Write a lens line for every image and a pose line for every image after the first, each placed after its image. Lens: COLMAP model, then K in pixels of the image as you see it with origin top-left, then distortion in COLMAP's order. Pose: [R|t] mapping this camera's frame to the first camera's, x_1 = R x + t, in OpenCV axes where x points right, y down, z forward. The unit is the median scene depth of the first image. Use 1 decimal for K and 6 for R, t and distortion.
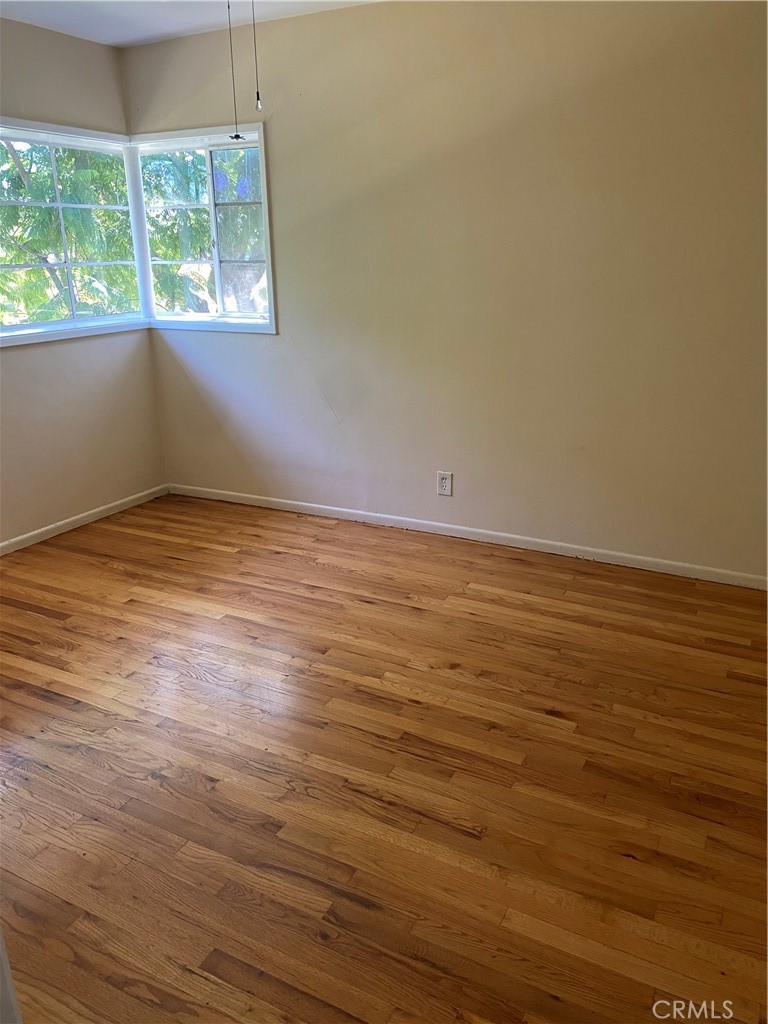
lens RADIAL K [[771.0, 0, 382.5], [0, 771.0, 509.5], [0, 0, 1]] dist [0.035062, -0.039600]
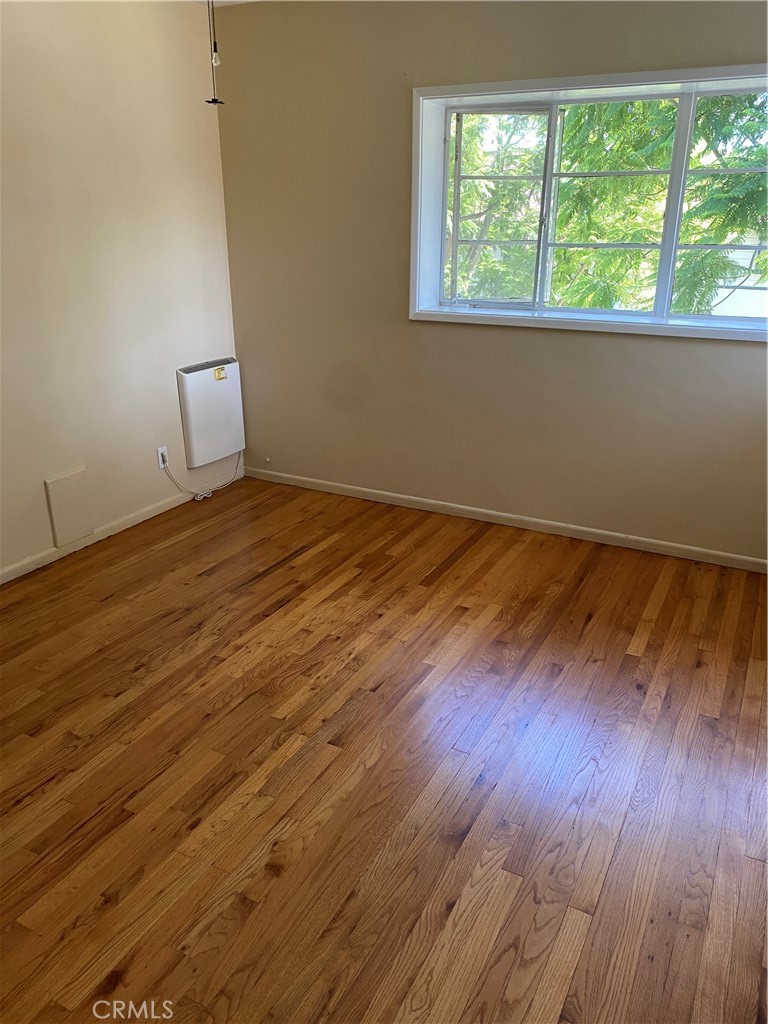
lens RADIAL K [[771.0, 0, 384.8], [0, 771.0, 514.5], [0, 0, 1]] dist [0.035062, -0.039600]
pose [[0.010314, 0.365391, -0.930797, 0.516947], [-0.328517, 0.880415, 0.341973, -0.278413], [0.944442, 0.302255, 0.129118, 0.779450]]
